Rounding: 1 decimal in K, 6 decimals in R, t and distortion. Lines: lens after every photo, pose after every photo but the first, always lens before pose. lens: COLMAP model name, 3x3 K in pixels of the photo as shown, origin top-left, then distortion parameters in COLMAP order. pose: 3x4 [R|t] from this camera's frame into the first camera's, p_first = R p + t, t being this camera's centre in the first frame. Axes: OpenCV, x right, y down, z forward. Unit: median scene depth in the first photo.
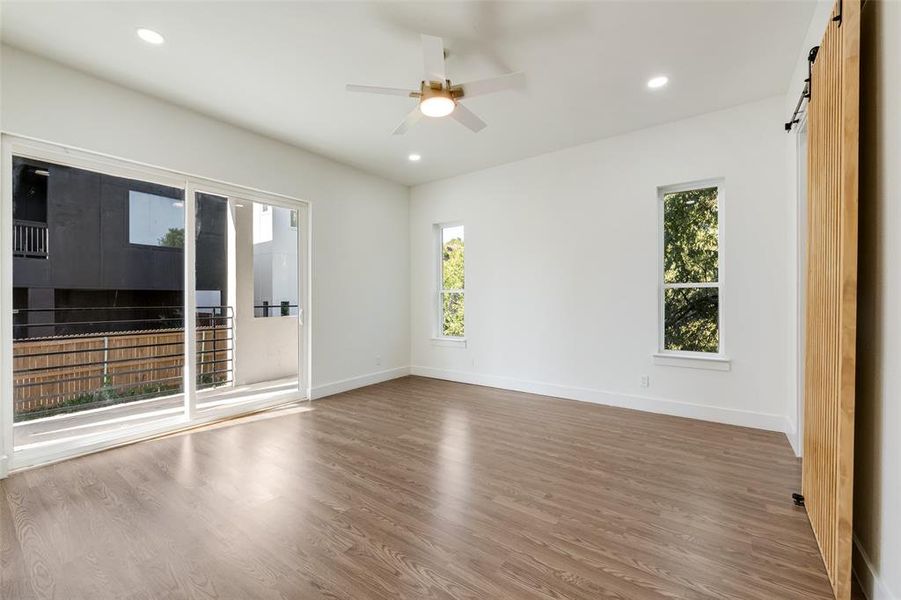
lens RADIAL K [[361.3, 0, 450.7], [0, 361.3, 300.1], [0, 0, 1]] dist [-0.000056, 0.000038]
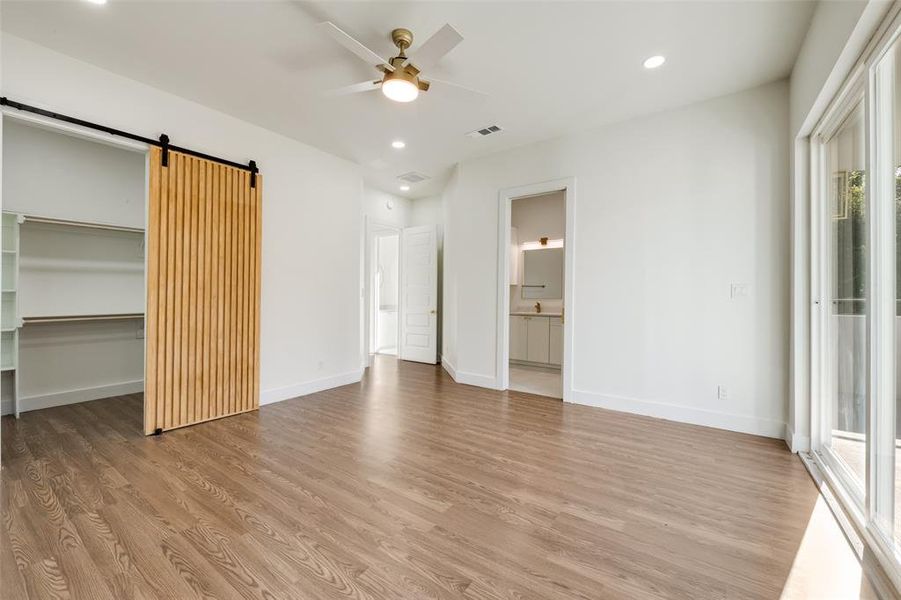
lens RADIAL K [[361.3, 0, 451.3], [0, 361.3, 295.2], [0, 0, 1]] dist [-0.000056, 0.000038]
pose [[-0.999815, 0.004803, -0.018637, -0.144776], [0.004729, 0.999981, 0.004040, -0.001125], [0.018656, 0.003951, -0.999818, 1.780755]]
